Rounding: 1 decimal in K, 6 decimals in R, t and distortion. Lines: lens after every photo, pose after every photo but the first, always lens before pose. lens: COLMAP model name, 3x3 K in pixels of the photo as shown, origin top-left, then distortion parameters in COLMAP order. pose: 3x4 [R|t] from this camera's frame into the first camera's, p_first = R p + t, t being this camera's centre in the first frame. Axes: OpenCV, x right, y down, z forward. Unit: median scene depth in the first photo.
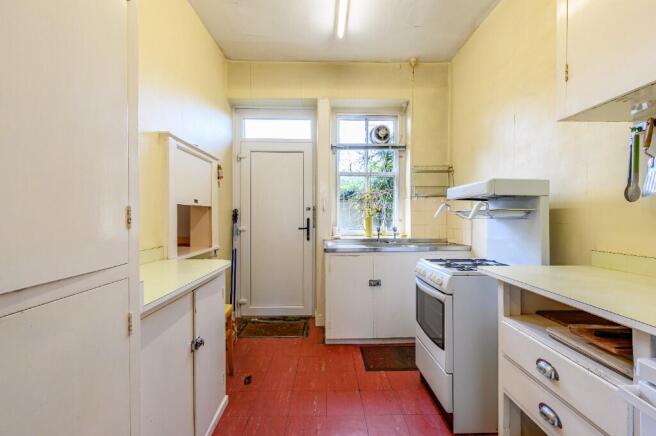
lens RADIAL K [[256.2, 0, 328.0], [0, 256.2, 218.0], [0, 0, 1]] dist [0.000854, 0.000190]
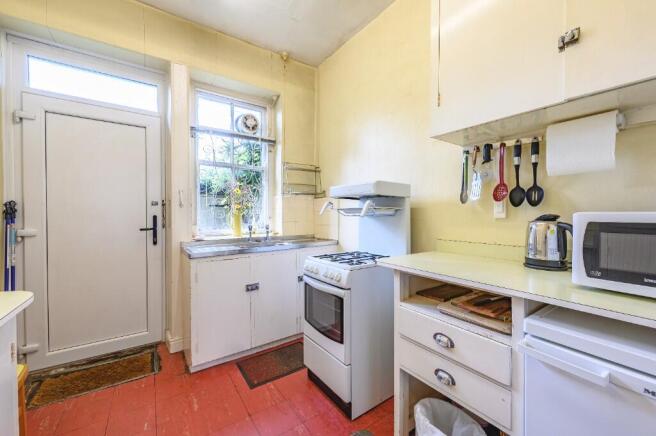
lens RADIAL K [[256.2, 0, 328.0], [0, 256.2, 218.0], [0, 0, 1]] dist [0.000854, 0.000190]
pose [[0.834311, -0.008761, 0.551225, -0.088965], [0.001712, 0.999910, 0.013300, -0.001779], [-0.551292, -0.010153, 0.834251, 0.100648]]
